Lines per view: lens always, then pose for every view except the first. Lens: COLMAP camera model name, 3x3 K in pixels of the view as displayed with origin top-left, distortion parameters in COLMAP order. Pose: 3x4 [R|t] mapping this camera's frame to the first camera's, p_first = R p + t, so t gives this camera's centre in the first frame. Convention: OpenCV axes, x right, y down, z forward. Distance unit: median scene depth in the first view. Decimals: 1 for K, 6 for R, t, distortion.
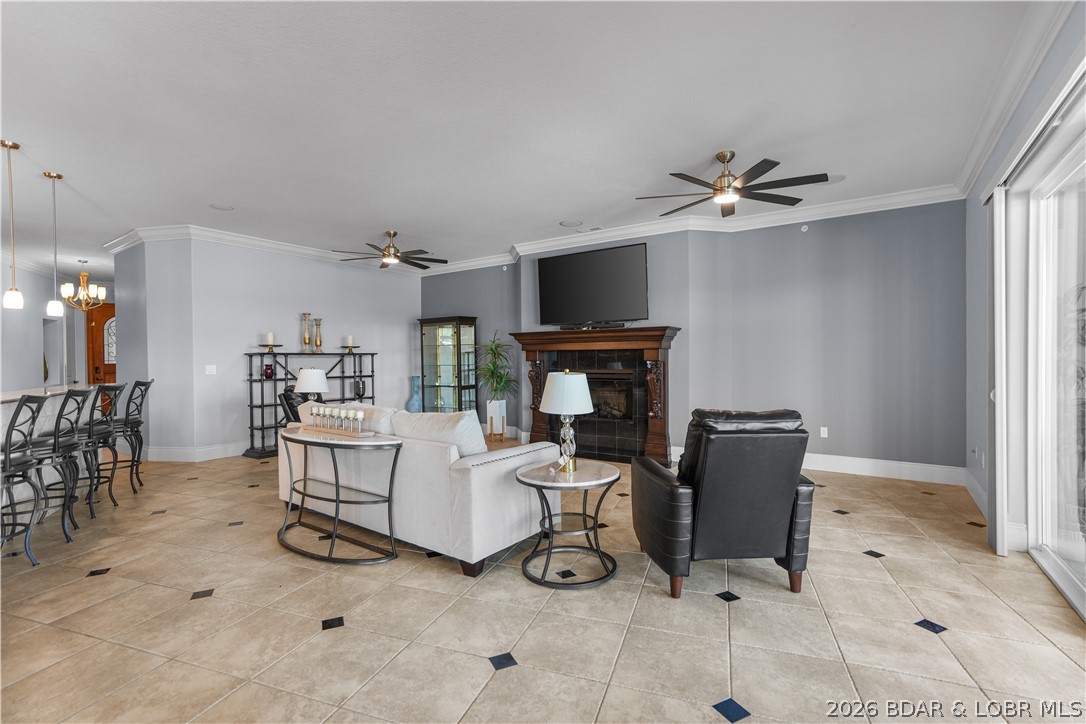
lens RADIAL K [[496.6, 0, 543.2], [0, 496.6, 358.2], [0, 0, 1]] dist [-0.043299, 0.027746]
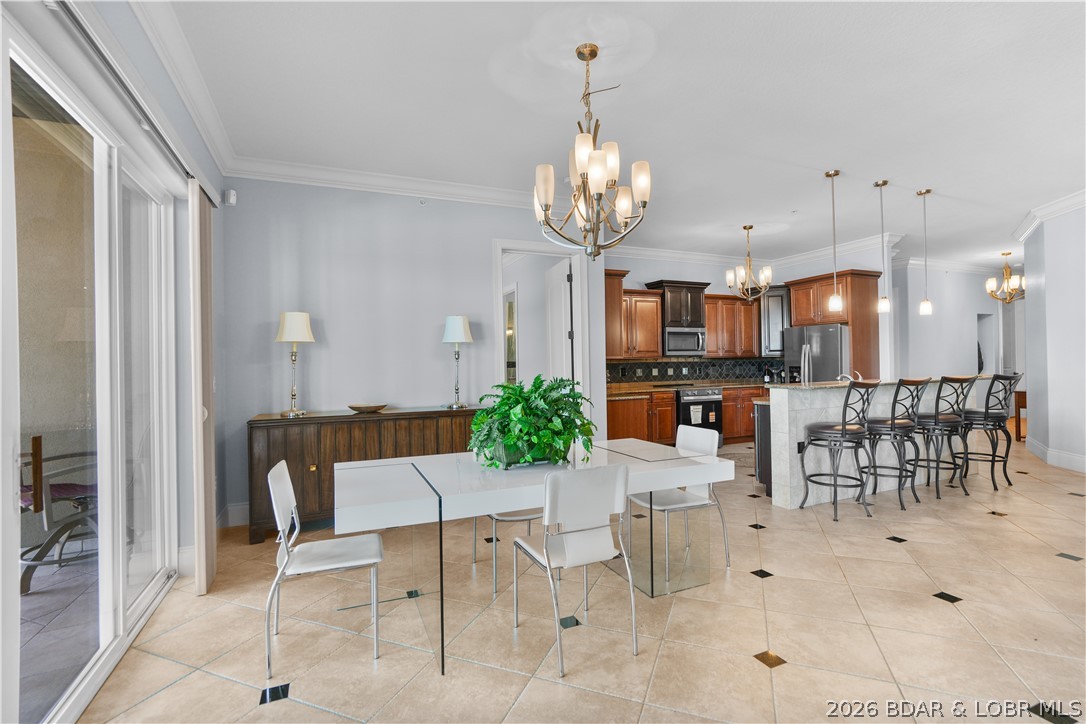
lens RADIAL K [[495.5, 0, 544.8], [0, 495.5, 358.9], [0, 0, 1]] dist [-0.043511, 0.023999]
pose [[-0.031540, 0.008627, -0.999465, 0.111747], [0.011255, 0.999902, 0.008275, -0.001393], [0.999439, -0.010988, -0.031634, 0.097282]]
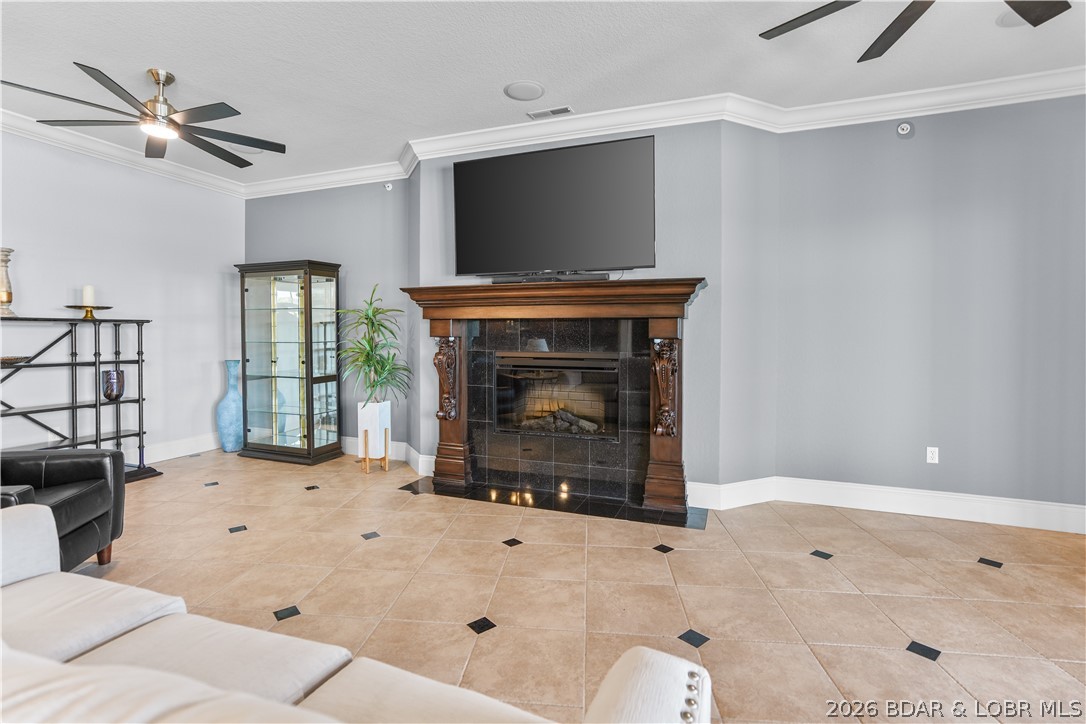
lens RADIAL K [[509.4, 0, 539.7], [0, 509.4, 338.4], [0, 0, 1]] dist [-0.026903, 0.000214]
pose [[0.969346, 0.008260, 0.245562, -0.060373], [-0.010190, 0.999926, 0.006589, 0.002615], [-0.245489, -0.008889, 0.969359, 0.415814]]
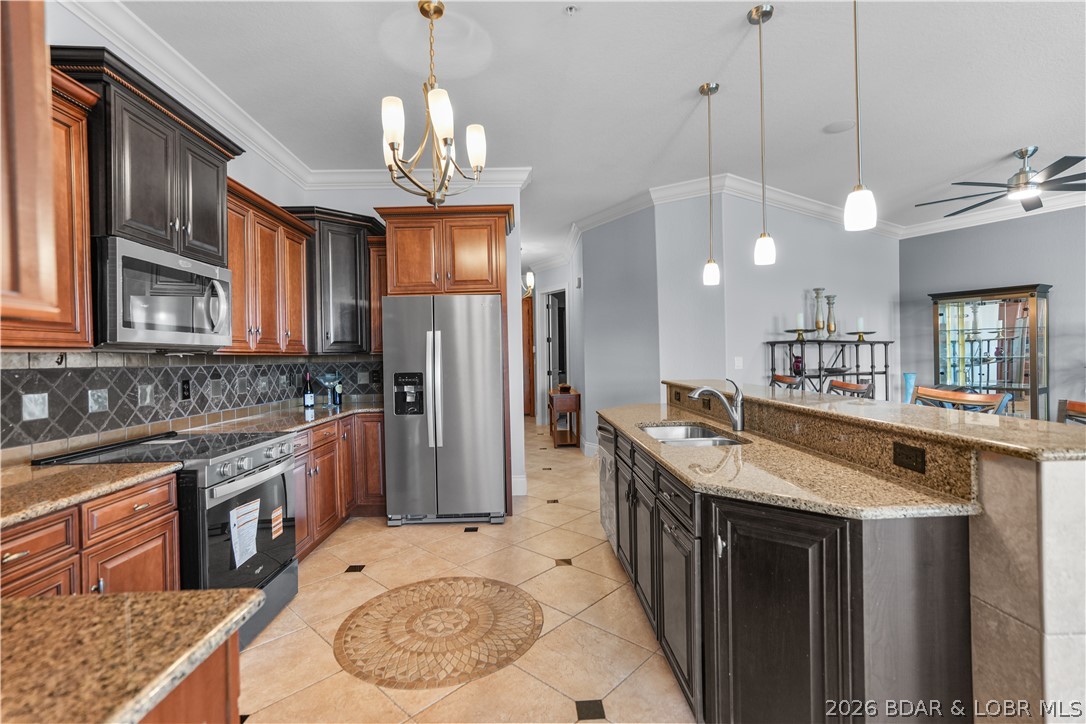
lens RADIAL K [[496.6, 0, 543.2], [0, 496.6, 358.2], [0, 0, 1]] dist [-0.043299, 0.027746]
pose [[0.918781, -0.002107, -0.394761, -0.621534], [0.004056, 0.999983, 0.004101, 0.011682], [0.394746, -0.005369, 0.918775, 0.162814]]
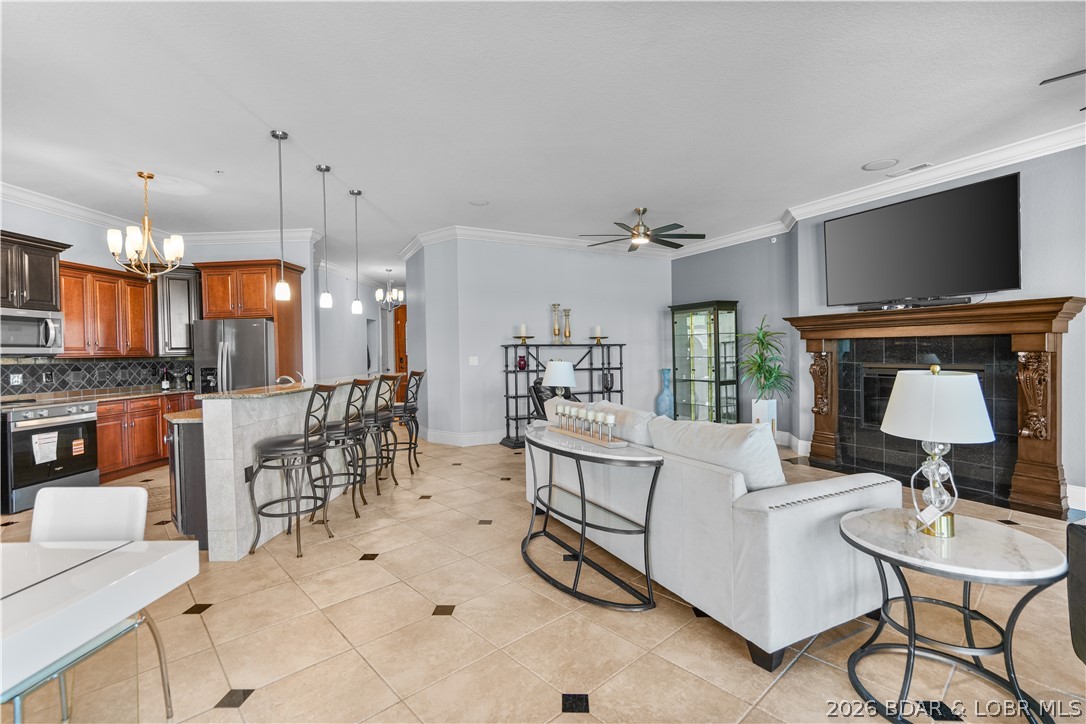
lens RADIAL K [[496.6, 0, 543.2], [0, 496.6, 358.2], [0, 0, 1]] dist [-0.043299, 0.027746]
pose [[0.885667, 0.004162, -0.464303, -0.045380], [0.003997, 0.999854, 0.016589, 0.000637], [0.464305, -0.016548, 0.885521, 0.114564]]
